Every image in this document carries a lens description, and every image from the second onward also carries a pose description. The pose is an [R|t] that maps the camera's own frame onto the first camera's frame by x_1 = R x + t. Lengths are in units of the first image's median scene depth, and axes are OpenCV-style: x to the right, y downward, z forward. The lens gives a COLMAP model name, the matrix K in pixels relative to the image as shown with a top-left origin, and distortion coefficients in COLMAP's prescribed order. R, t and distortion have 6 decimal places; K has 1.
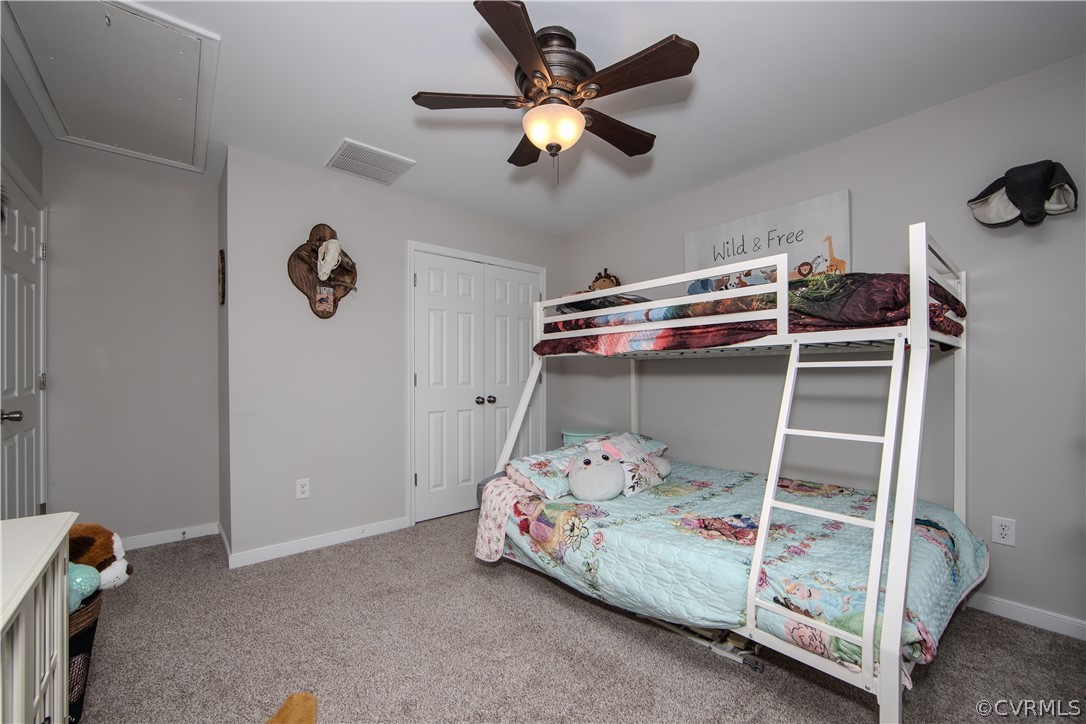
lens RADIAL K [[430.6, 0, 540.8], [0, 430.6, 367.9], [0, 0, 1]] dist [-0.015733, 0.001185]
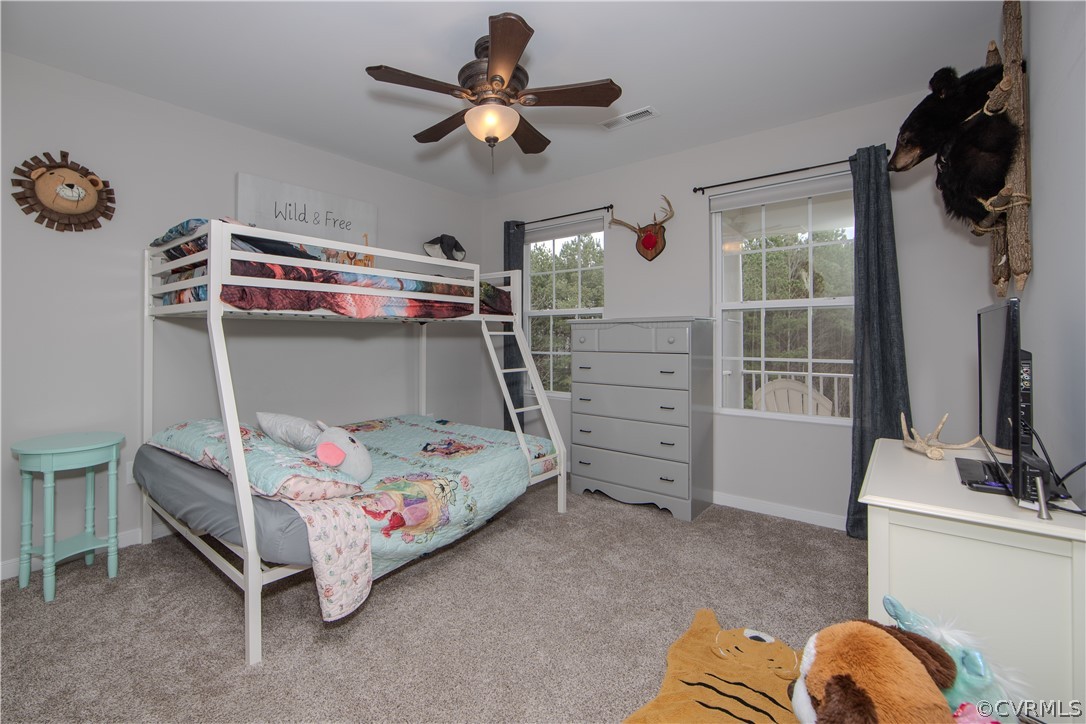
lens RADIAL K [[469.2, 0, 527.8], [0, 469.2, 336.1], [0, 0, 1]] dist [-0.017343, -0.000057]
pose [[-0.184707, 0.011222, 0.982730, -1.022926], [-0.007518, 0.999889, -0.012831, 0.021734], [-0.982765, -0.009758, -0.184602, 0.969381]]
